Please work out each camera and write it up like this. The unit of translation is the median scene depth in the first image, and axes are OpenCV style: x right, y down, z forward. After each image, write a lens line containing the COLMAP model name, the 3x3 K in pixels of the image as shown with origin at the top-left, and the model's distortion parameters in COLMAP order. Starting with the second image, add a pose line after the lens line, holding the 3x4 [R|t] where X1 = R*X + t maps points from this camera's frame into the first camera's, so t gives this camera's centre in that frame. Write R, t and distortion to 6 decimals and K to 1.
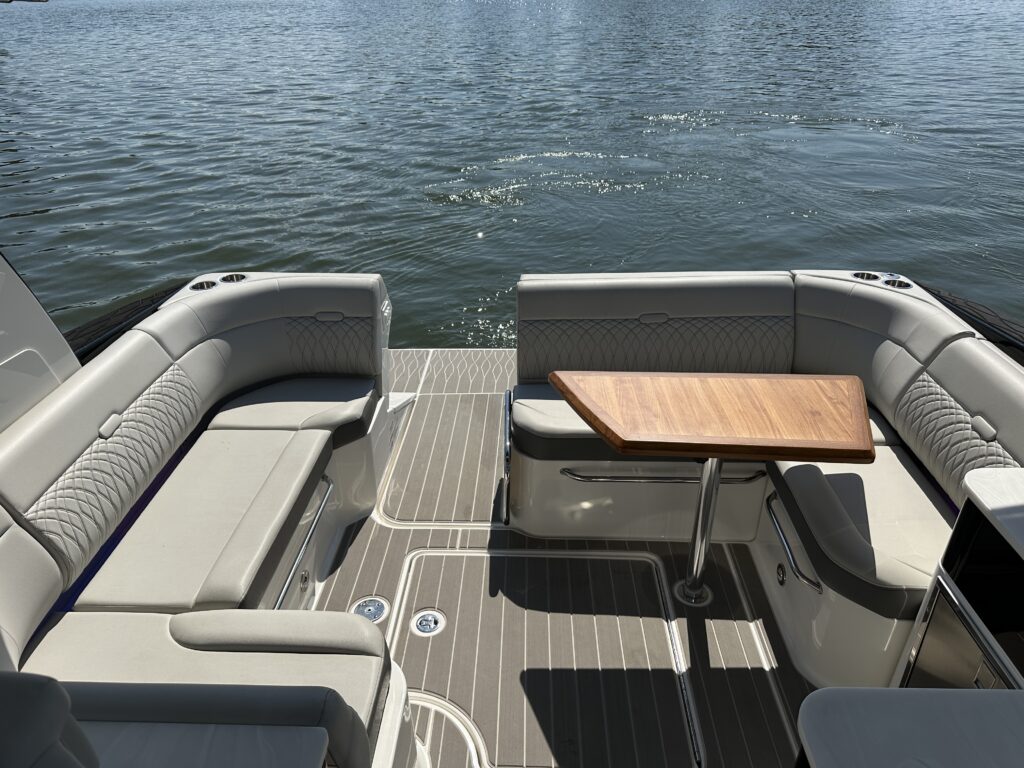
lens RADIAL K [[724.0, 0, 512.0], [0, 724.0, 384.0], [0, 0, 1]] dist [-0.000258, -0.001148]
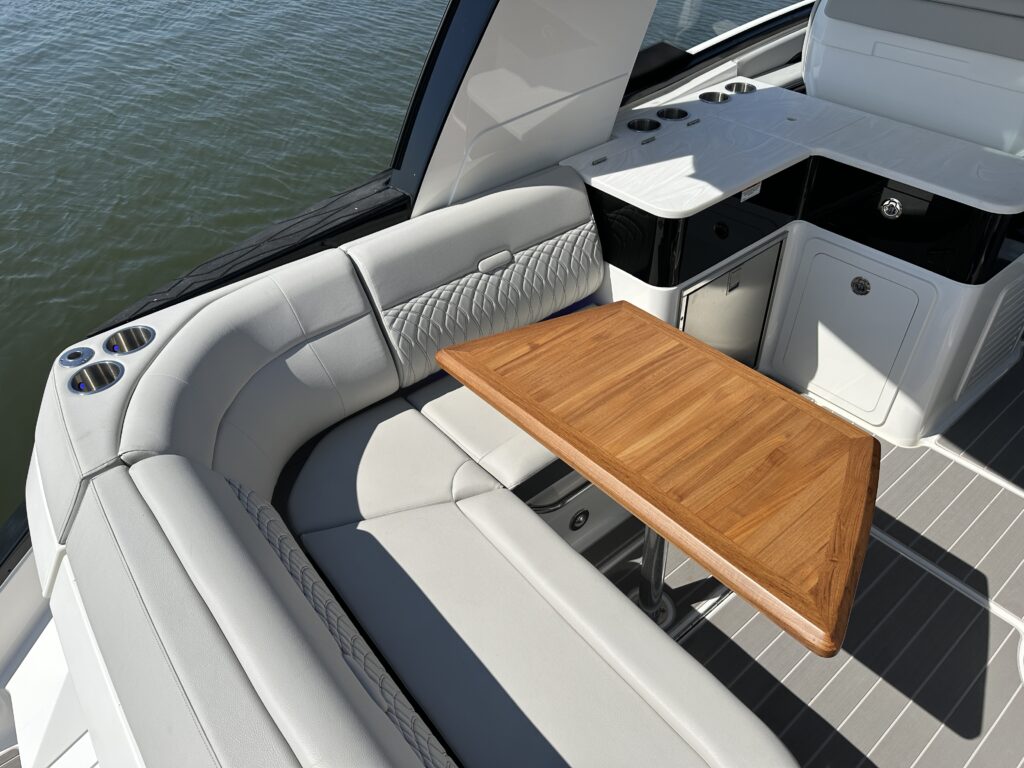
lens RADIAL K [[724.0, 0, 512.0], [0, 724.0, 384.0], [0, 0, 1]] dist [-0.000258, -0.001148]
pose [[-0.657722, -0.474584, 0.584955, 0.006759], [0.373971, 0.468367, 0.800486, -0.512846], [-0.653871, 0.745253, -0.130574, 1.024645]]
